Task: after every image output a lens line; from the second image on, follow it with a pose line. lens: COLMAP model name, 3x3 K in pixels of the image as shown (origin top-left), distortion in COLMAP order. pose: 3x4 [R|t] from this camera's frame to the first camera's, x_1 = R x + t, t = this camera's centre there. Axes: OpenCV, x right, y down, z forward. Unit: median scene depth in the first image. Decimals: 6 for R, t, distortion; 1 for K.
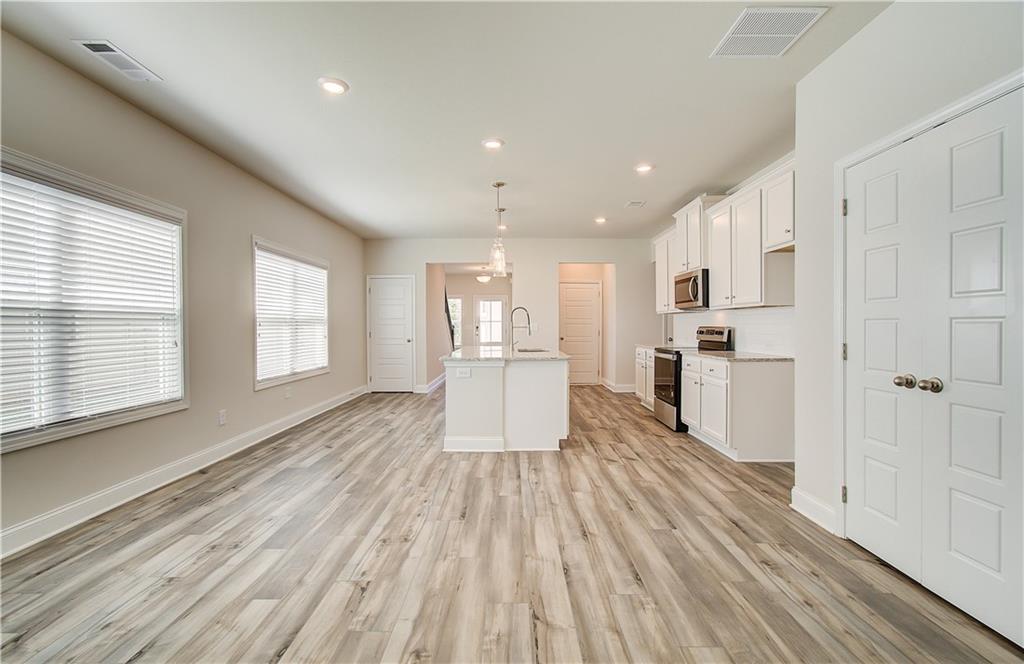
lens RADIAL K [[448.2, 0, 496.2], [0, 448.2, 335.0], [0, 0, 1]] dist [-0.001190, 0.000263]
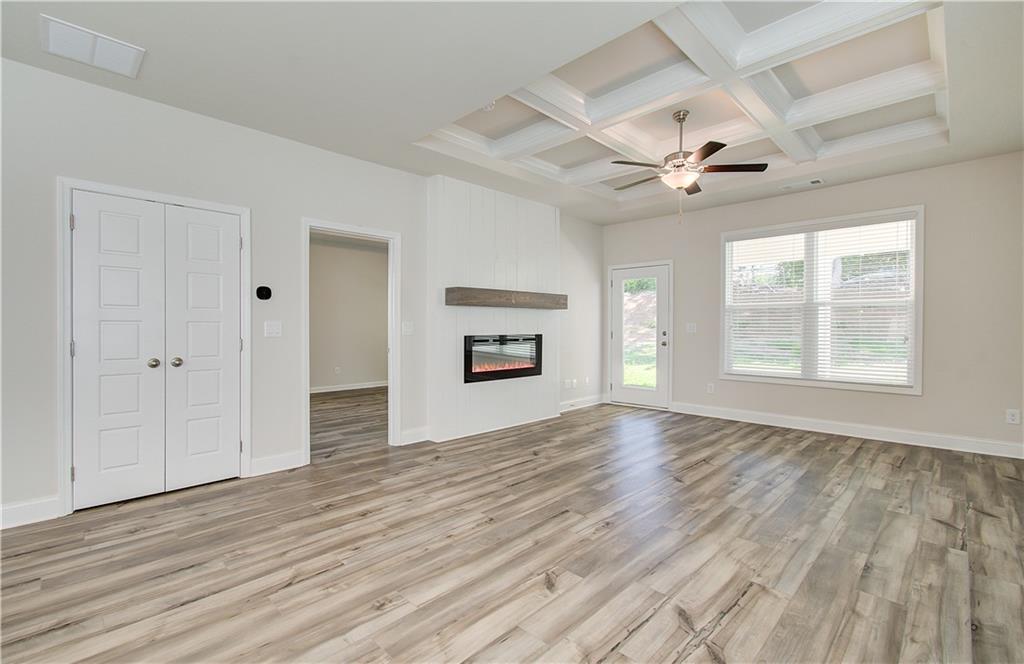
lens RADIAL K [[448.2, 0, 509.1], [0, 448.2, 326.6], [0, 0, 1]] dist [-0.001190, 0.000263]
pose [[-0.732870, 0.002911, 0.680362, -0.801218], [0.012114, 0.999888, 0.008771, -0.013693], [-0.680260, 0.014670, -0.732824, 1.066074]]
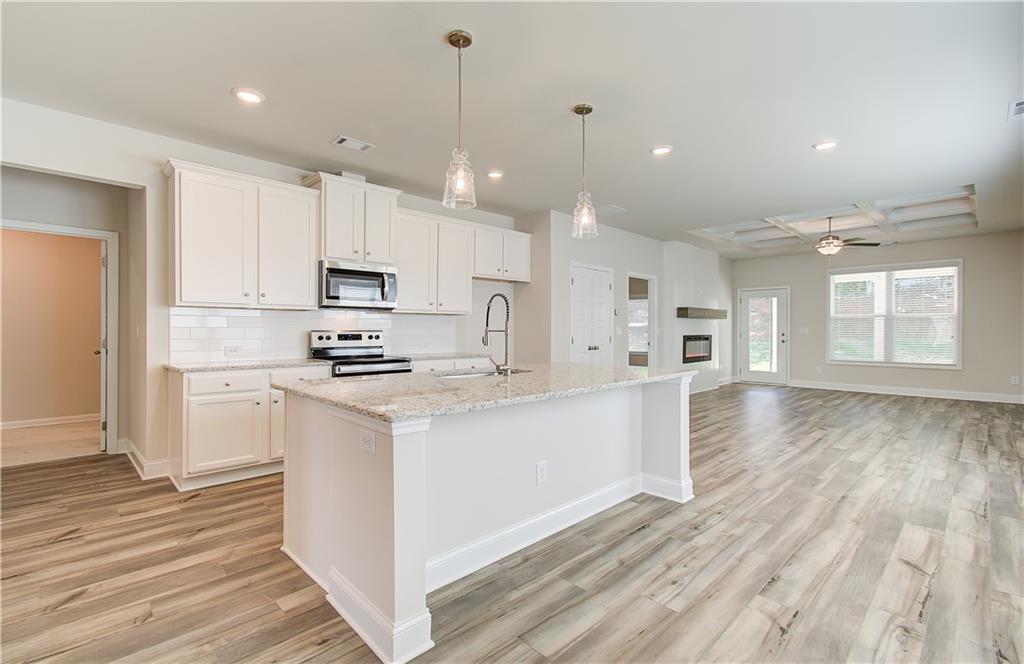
lens RADIAL K [[448.2, 0, 513.9], [0, 448.2, 331.0], [0, 0, 1]] dist [-0.001190, 0.000263]
pose [[-0.717362, 0.001255, 0.696700, -0.725591], [0.012200, 0.999868, 0.010760, -0.042033], [-0.696594, 0.016219, -0.717282, 2.994885]]
